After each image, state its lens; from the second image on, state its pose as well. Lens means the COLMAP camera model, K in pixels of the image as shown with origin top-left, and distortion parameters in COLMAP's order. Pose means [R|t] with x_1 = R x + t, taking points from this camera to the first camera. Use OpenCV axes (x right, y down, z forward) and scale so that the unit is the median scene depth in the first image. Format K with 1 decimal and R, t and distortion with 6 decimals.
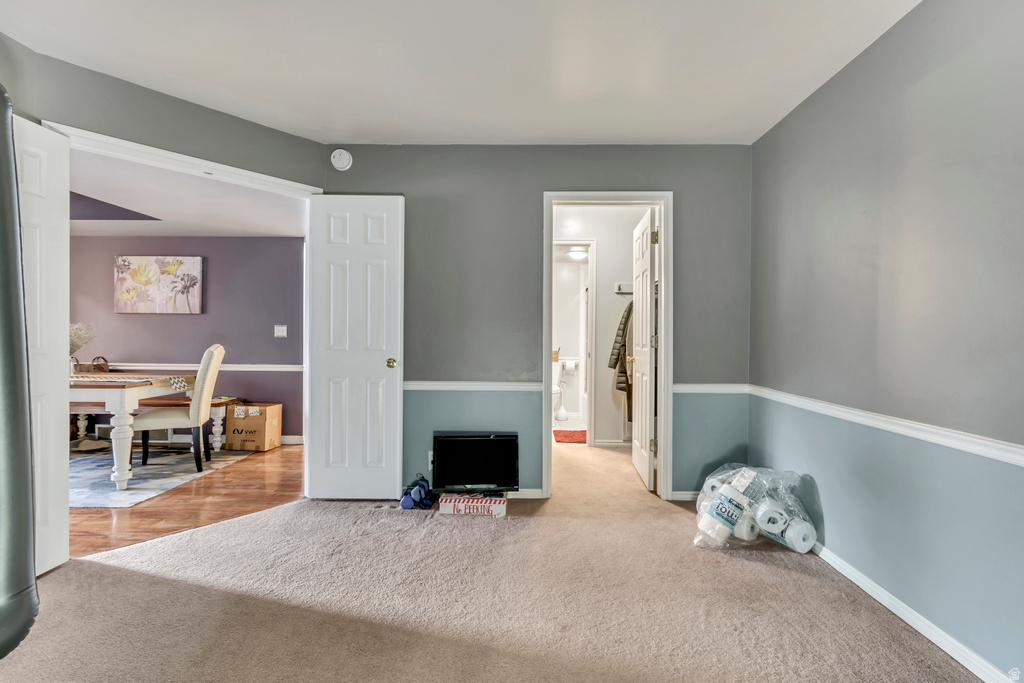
lens RADIAL K [[463.5, 0, 512.5], [0, 463.5, 343.8], [0, 0, 1]] dist [-0.000163, 0.000380]
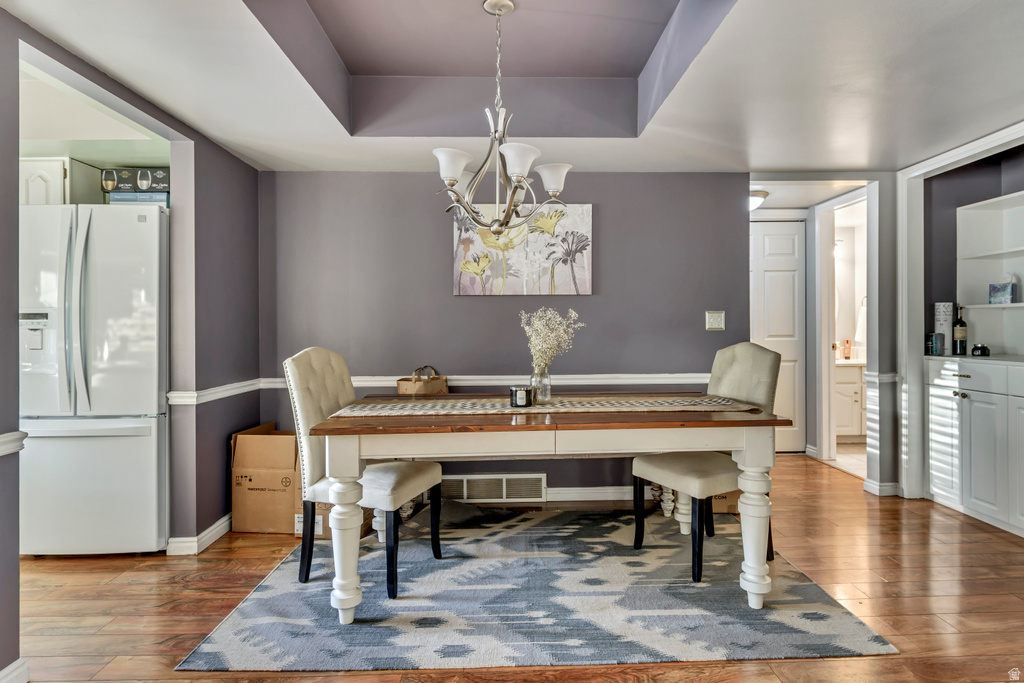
lens RADIAL K [[560.0, 0, 513.2], [0, 560.0, 333.7], [0, 0, 1]] dist [0.012169, -0.001352]
pose [[0.998850, -0.015356, 0.045410, -0.816788], [0.015642, 0.999860, -0.005950, -0.009091], [-0.045312, 0.006654, 0.998951, 0.244876]]
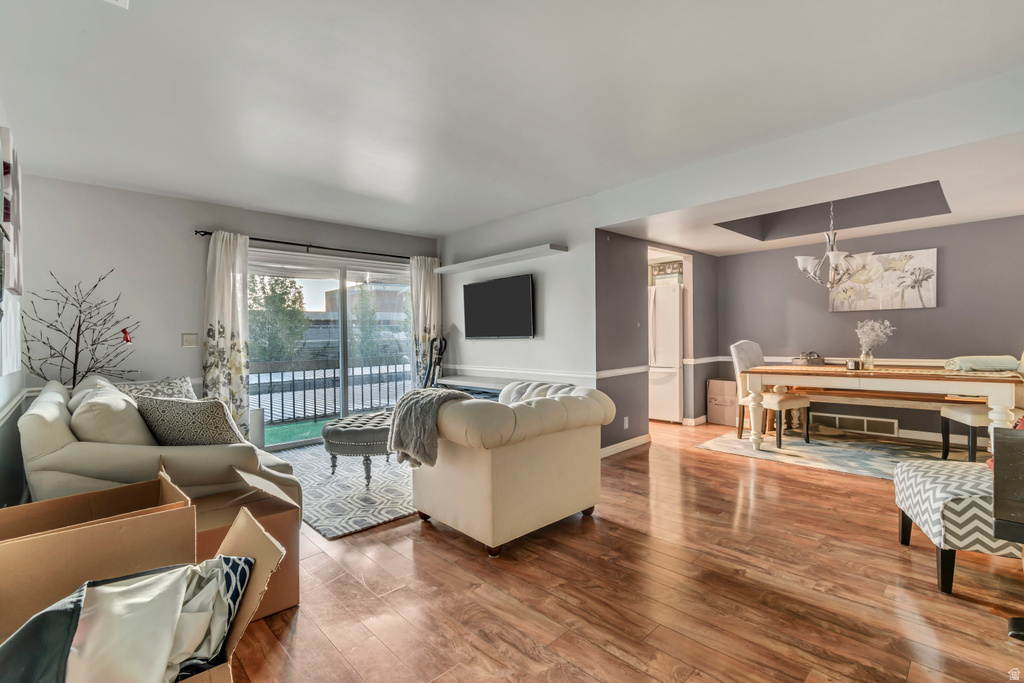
lens RADIAL K [[463.5, 0, 510.2], [0, 463.5, 342.9], [0, 0, 1]] dist [-0.000163, 0.000380]
pose [[0.703221, -0.013788, -0.710838, -0.613776], [0.014986, 0.999877, -0.004569, 0.000260], [0.710814, -0.007439, 0.703341, -0.309446]]
